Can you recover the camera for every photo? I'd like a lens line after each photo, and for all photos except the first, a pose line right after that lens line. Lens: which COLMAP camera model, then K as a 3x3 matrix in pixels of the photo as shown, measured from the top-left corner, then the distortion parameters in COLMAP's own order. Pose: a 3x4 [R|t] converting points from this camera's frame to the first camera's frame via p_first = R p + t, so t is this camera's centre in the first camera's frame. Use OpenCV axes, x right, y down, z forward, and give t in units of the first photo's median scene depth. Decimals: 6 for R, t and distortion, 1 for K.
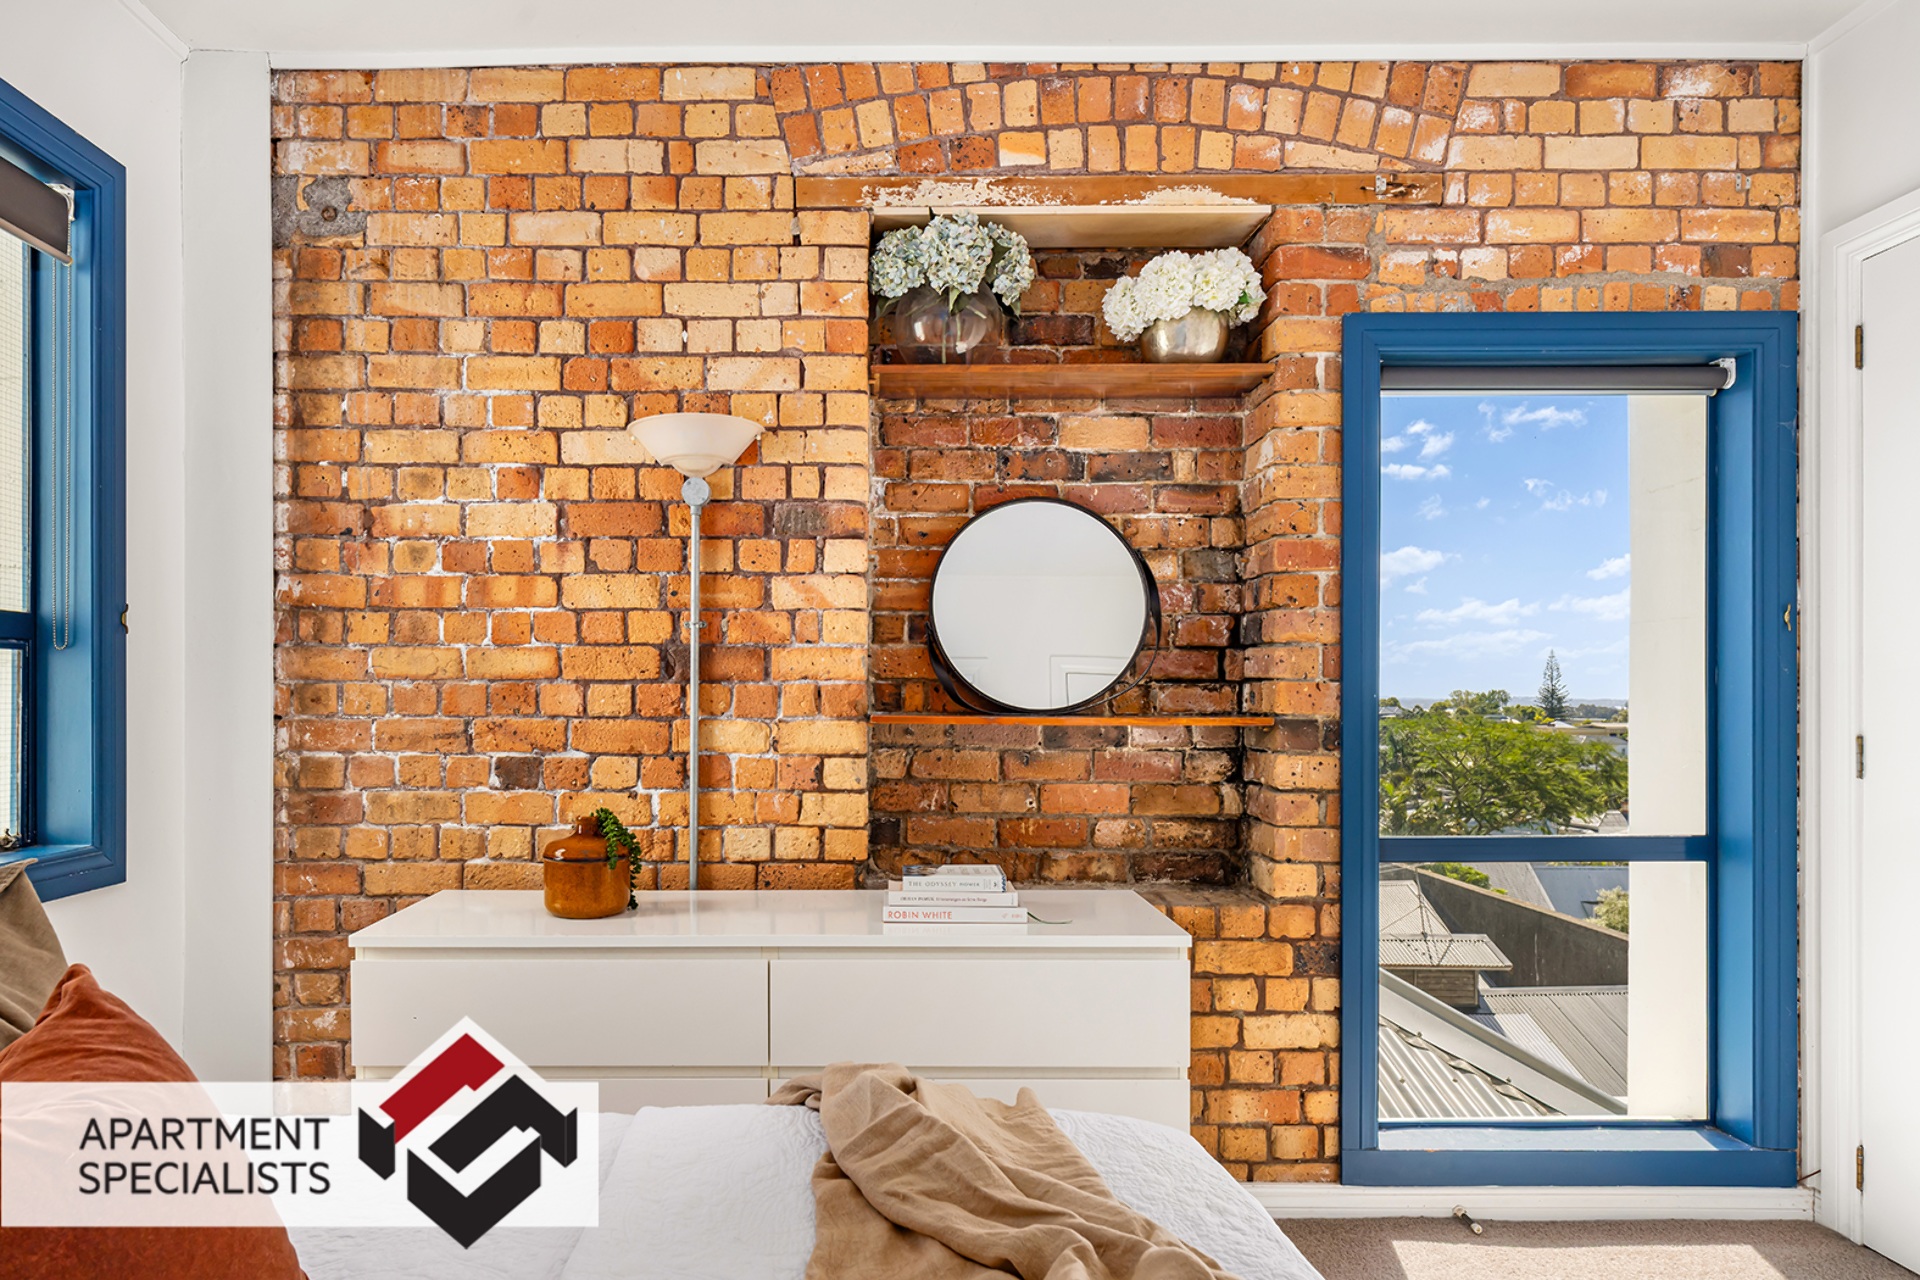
lens RADIAL K [[1132.8, 0, 889.6], [0, 1132.8, 699.0], [0, 0, 1]] dist [0.014098, -0.004019]
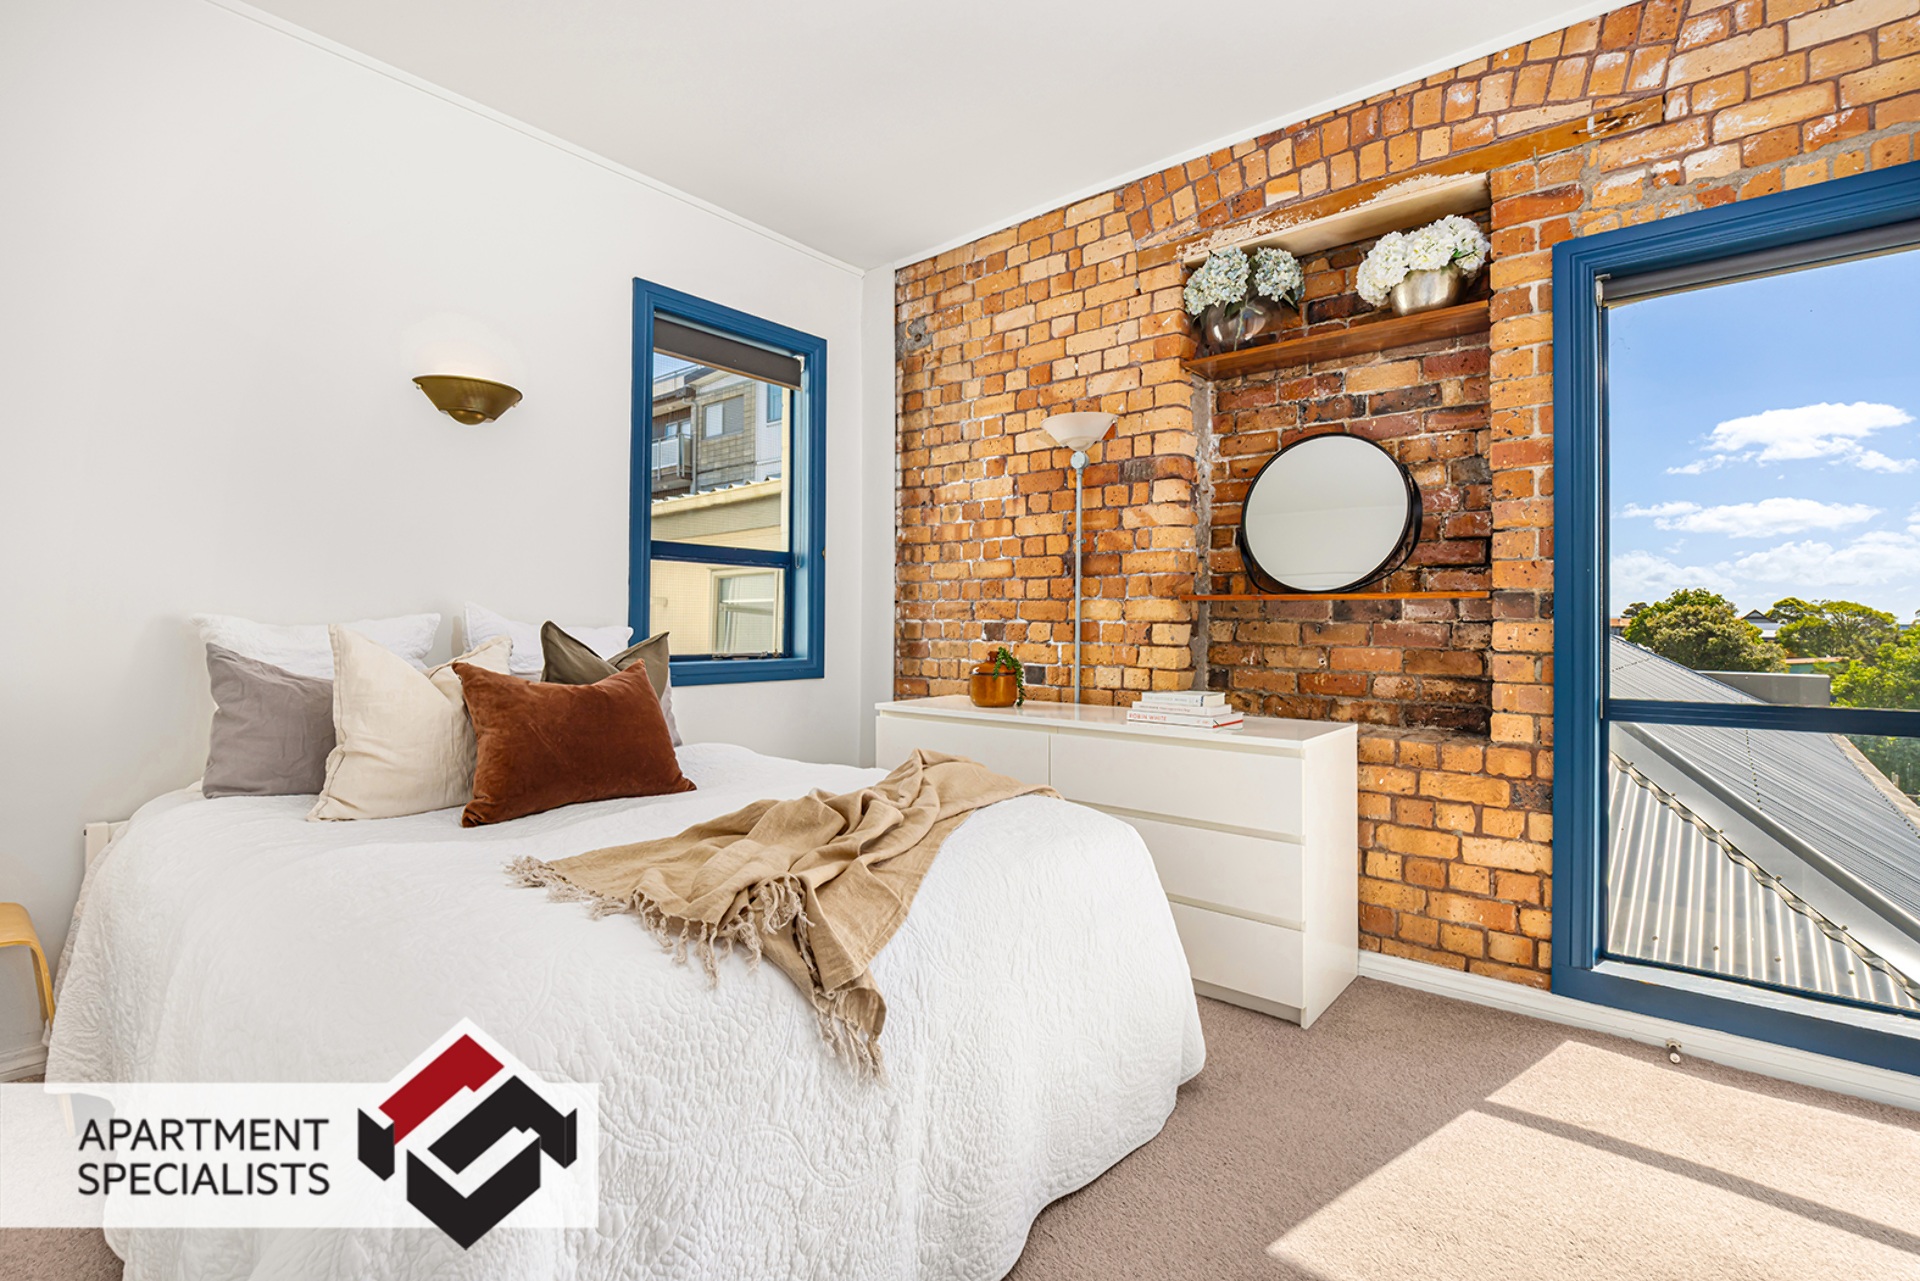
lens RADIAL K [[872.6, 0, 970.7], [0, 872.6, 606.3], [0, 0, 1]] dist [0.001835, -0.001744]
pose [[0.774222, -0.009424, -0.632845, 0.497168], [-0.002453, 0.999837, -0.017889, 0.049967], [0.632910, 0.015402, 0.774072, -0.067826]]
